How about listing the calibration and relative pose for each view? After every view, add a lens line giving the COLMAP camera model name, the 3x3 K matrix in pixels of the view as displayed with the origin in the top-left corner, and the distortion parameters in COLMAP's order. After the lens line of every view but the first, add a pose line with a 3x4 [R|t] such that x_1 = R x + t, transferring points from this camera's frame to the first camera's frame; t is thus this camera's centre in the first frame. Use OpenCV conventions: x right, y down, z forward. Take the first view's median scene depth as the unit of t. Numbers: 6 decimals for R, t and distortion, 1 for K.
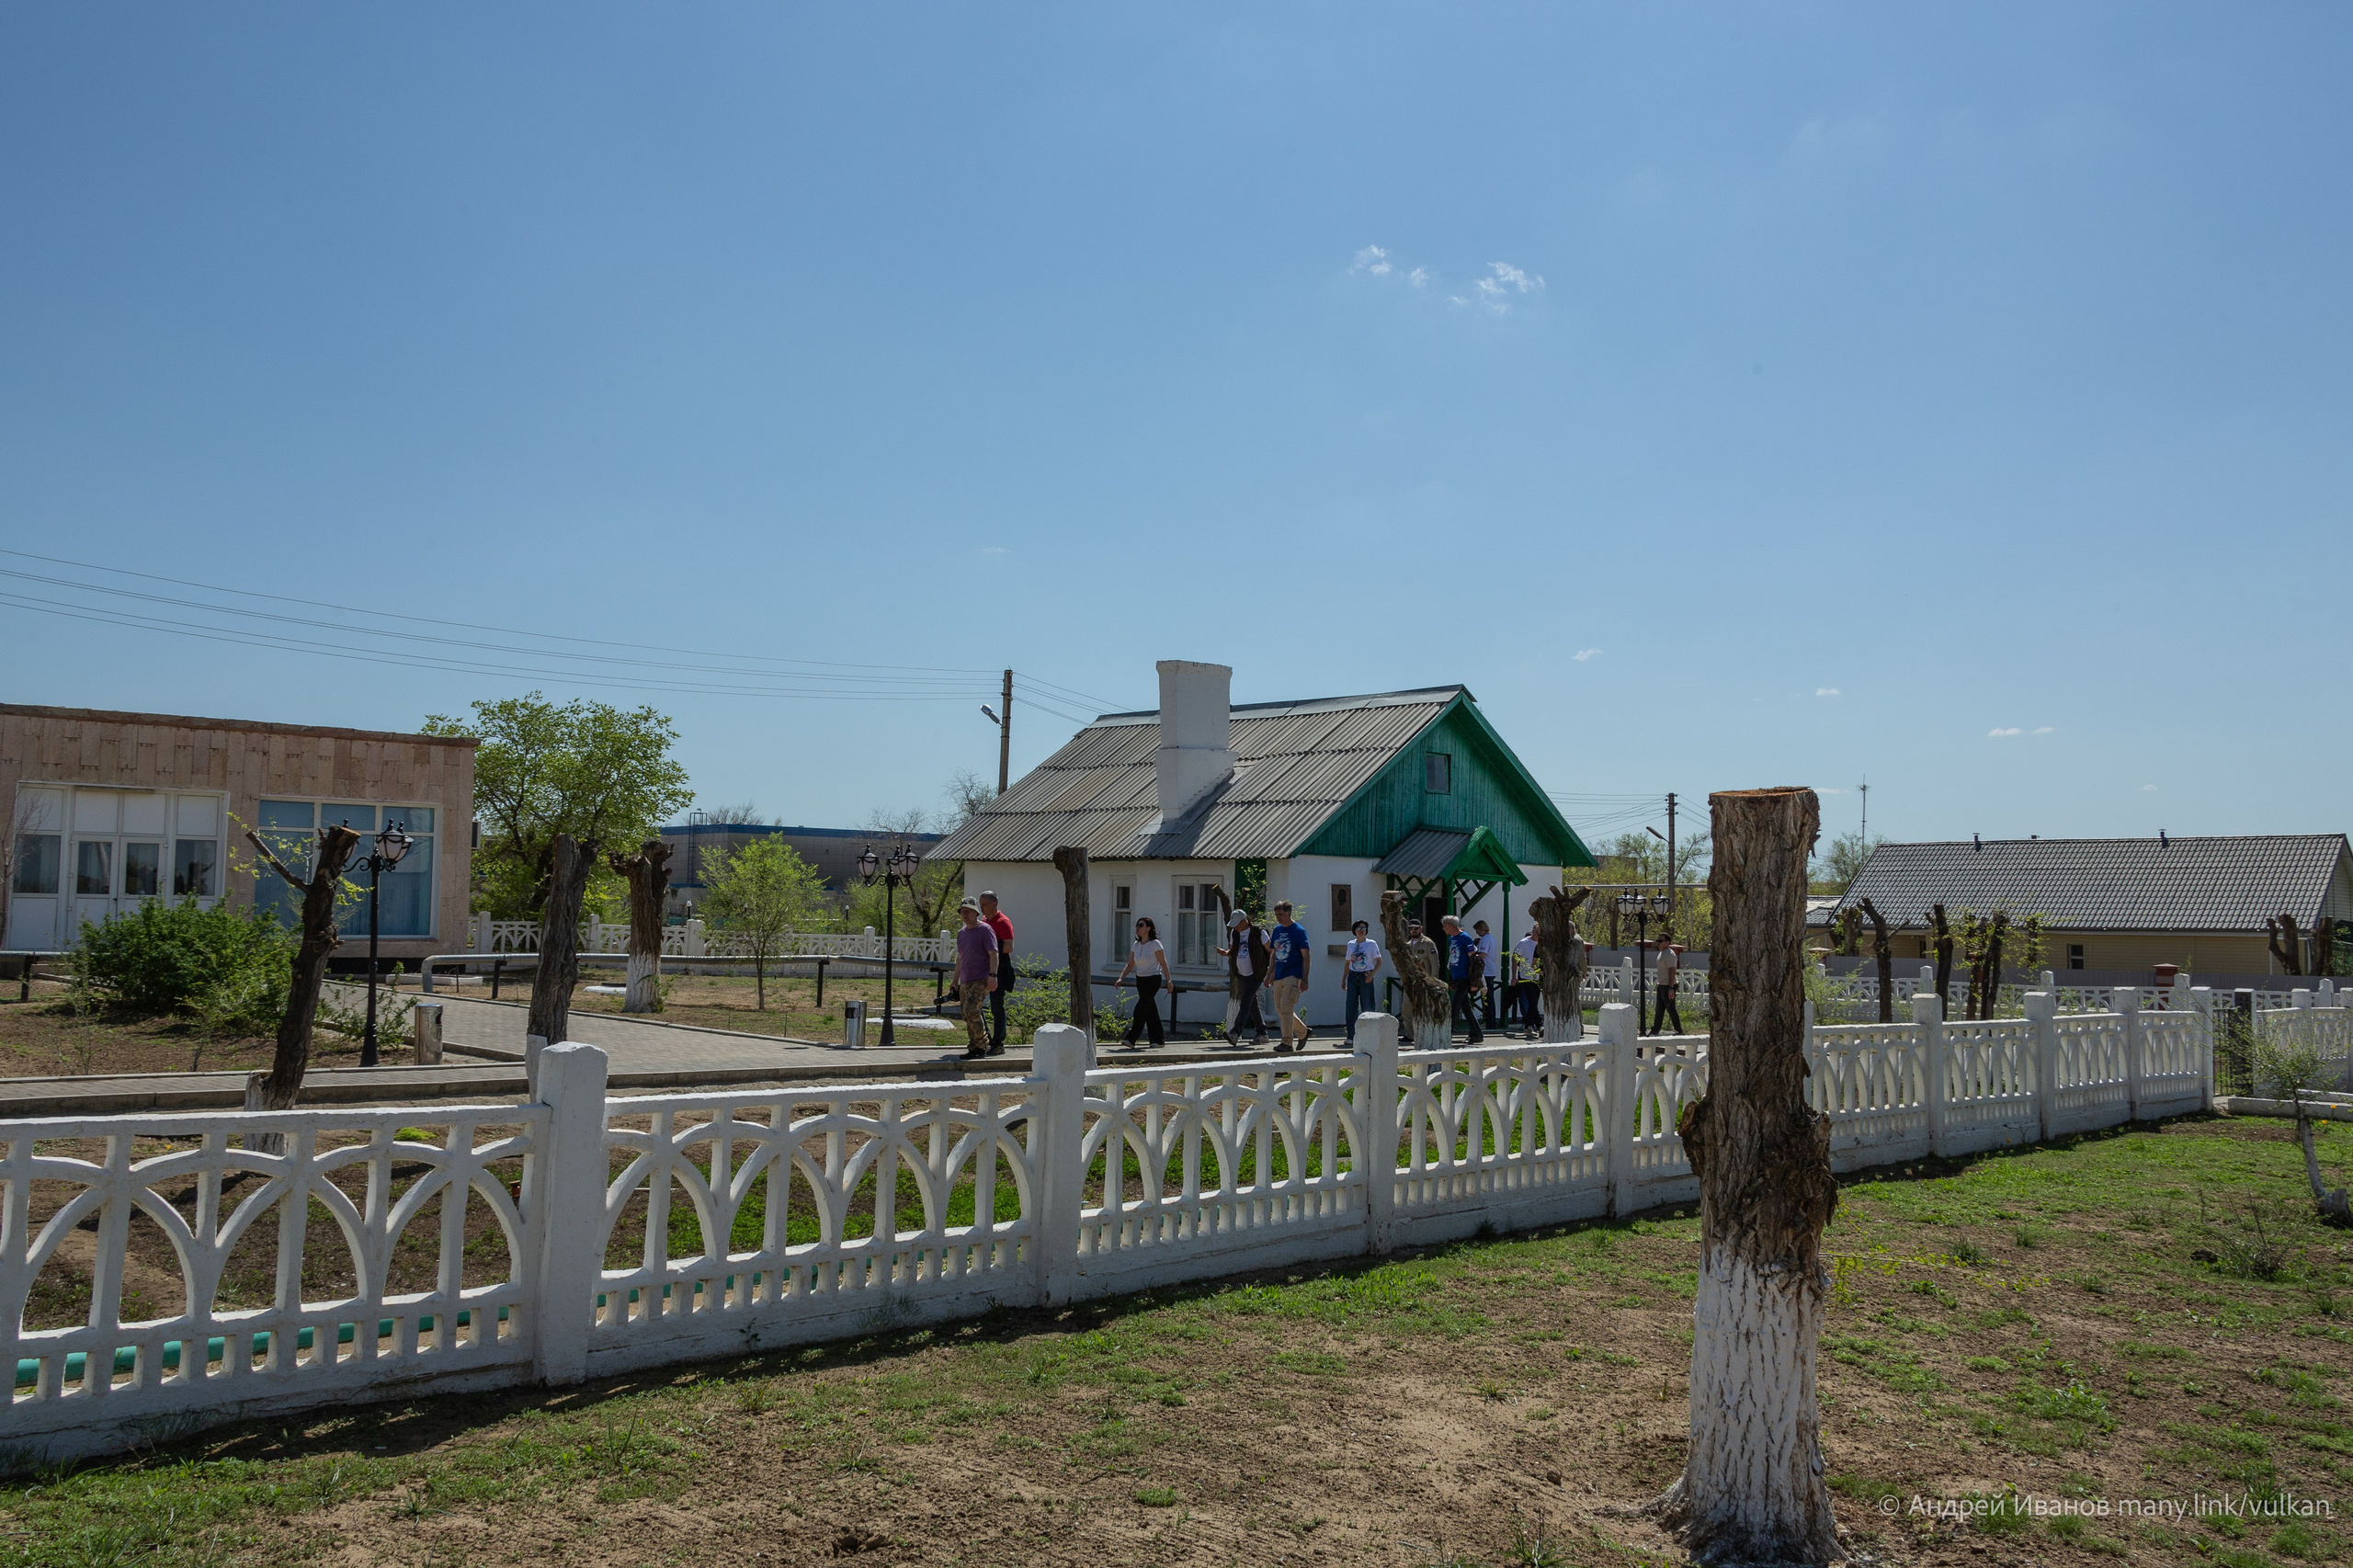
lens RADIAL K [[1889.5, 0, 1174.5], [0, 1889.5, 782.6], [0, 0, 1]] dist [0.007241, 0.000214]
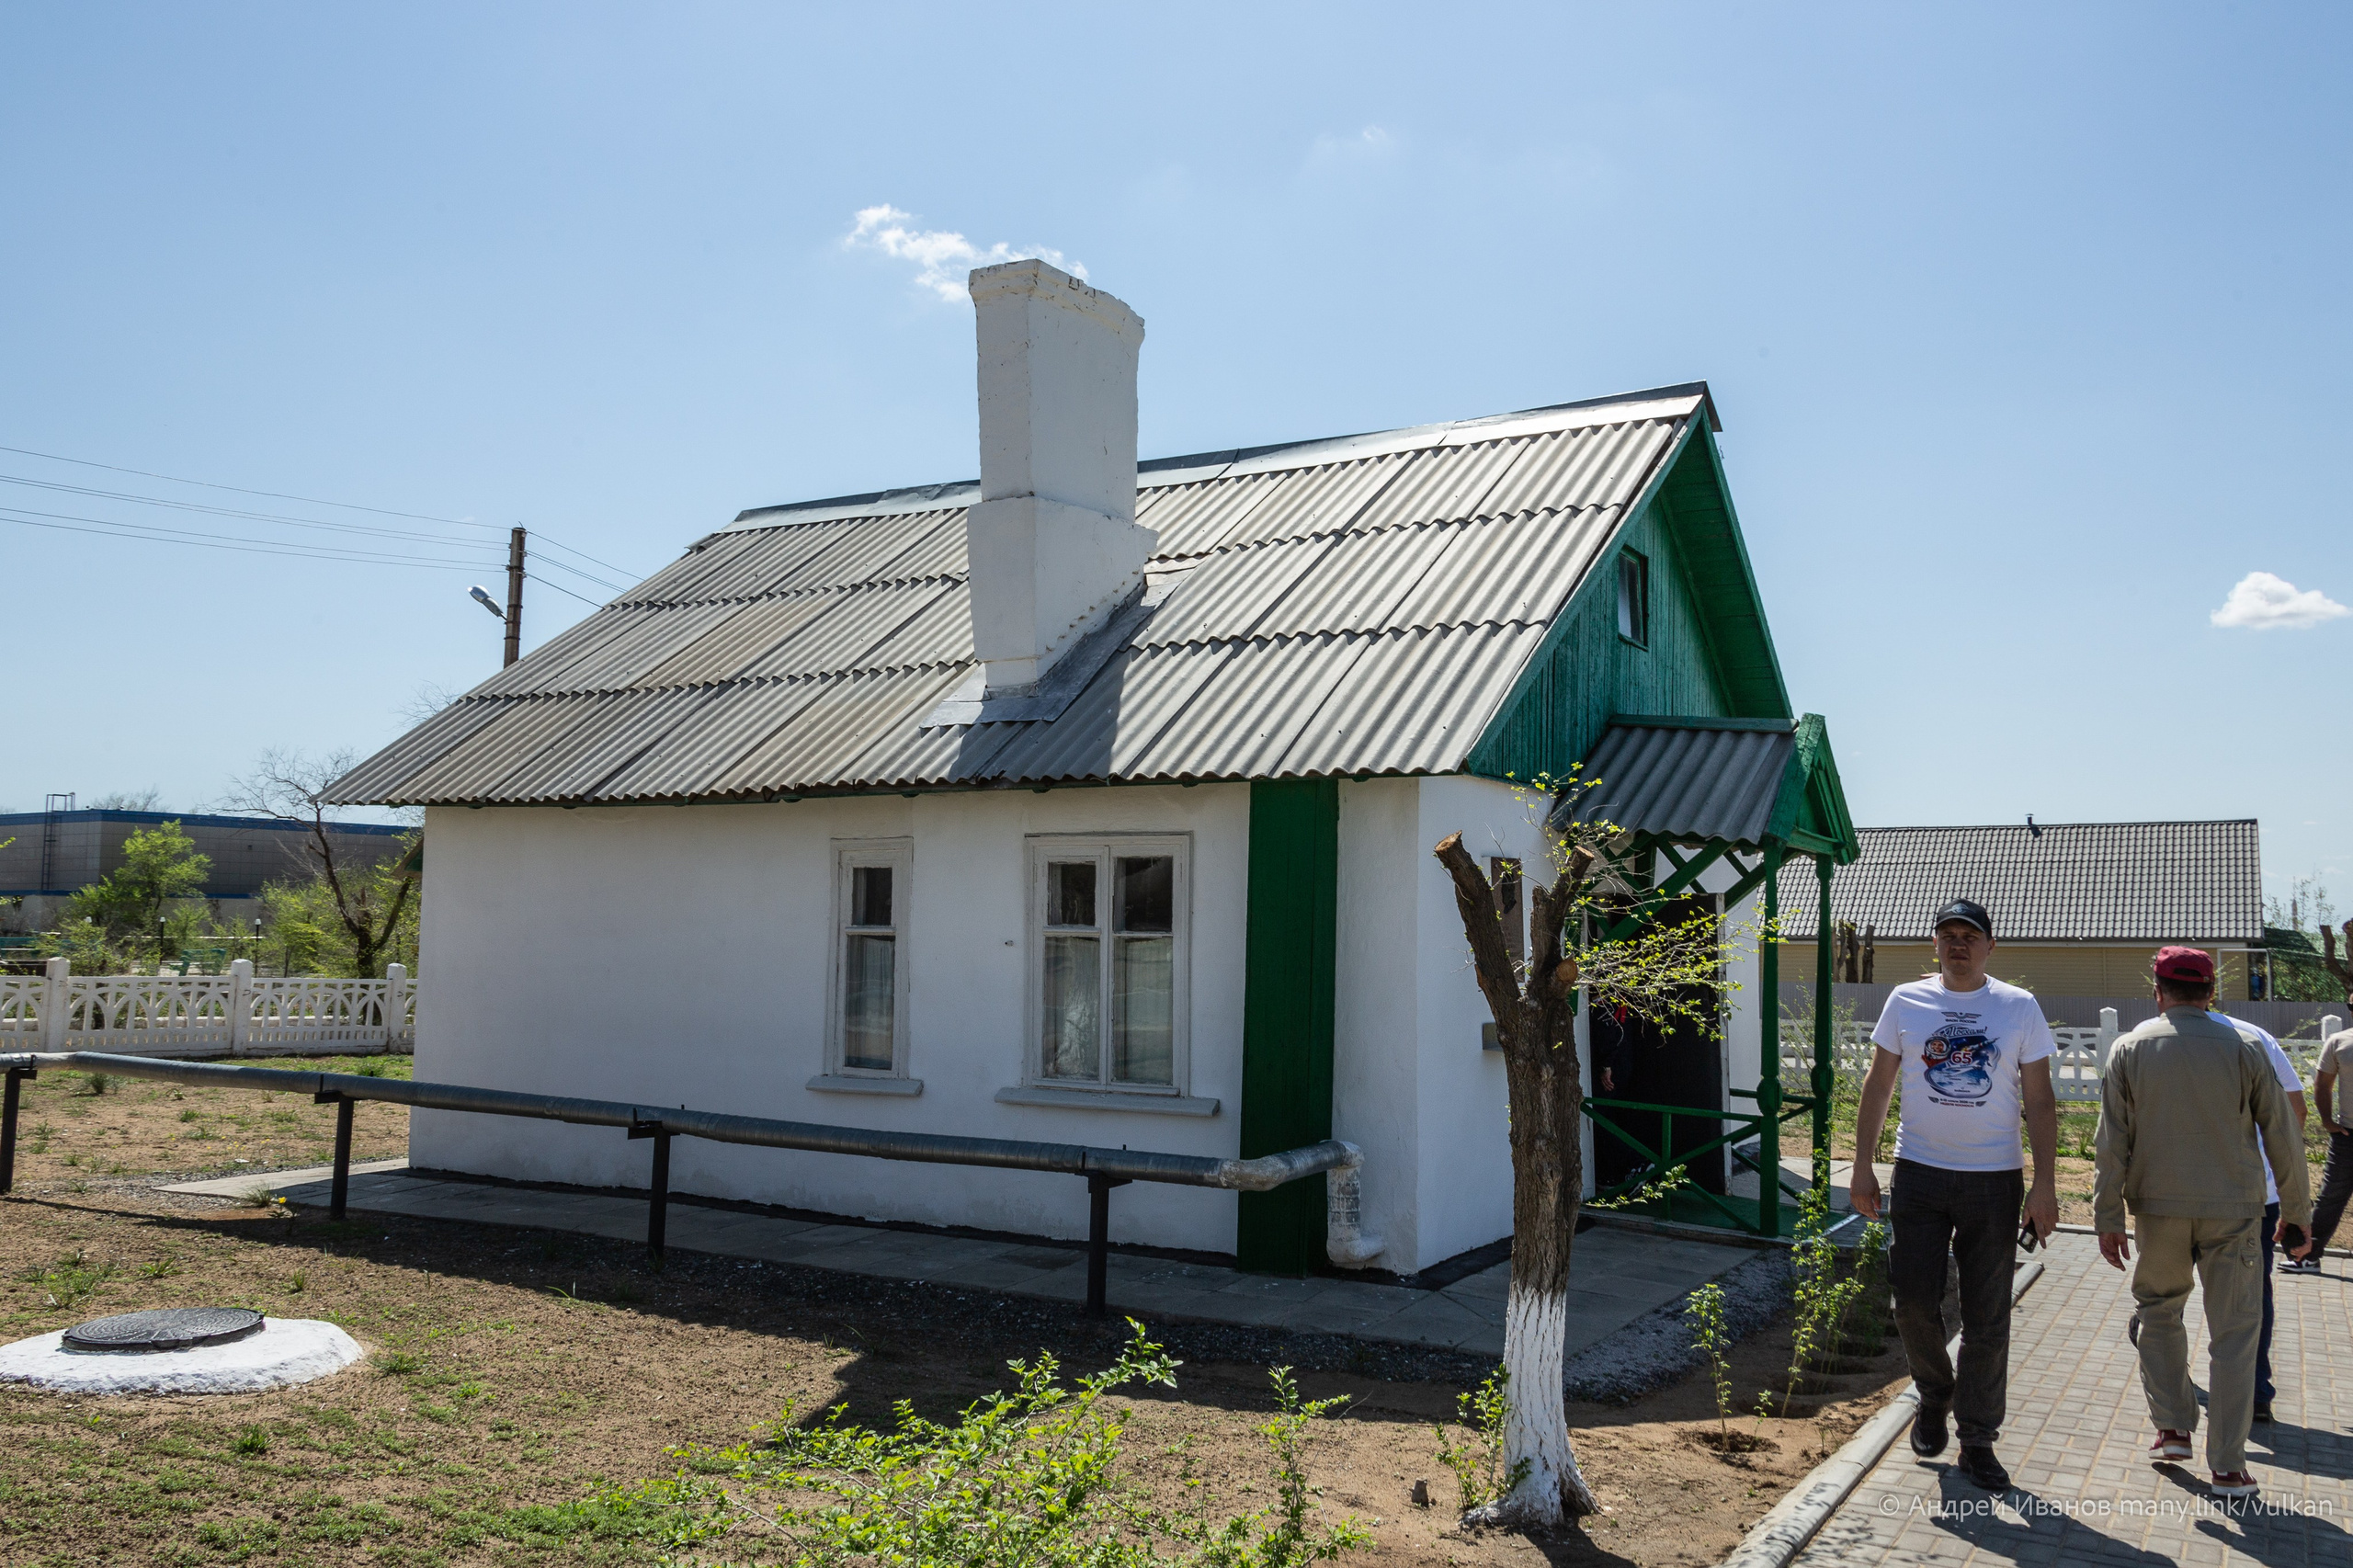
lens RADIAL K [[1889.5, 0, 1181.7], [0, 1889.5, 781.6], [0, 0, 1]] dist [0.007241, 0.000214]
pose [[0.966401, 0.012738, 0.256722, -0.062303], [-0.011346, 0.999912, -0.006902, 0.038673], [-0.256787, 0.003758, 0.966461, 0.602983]]
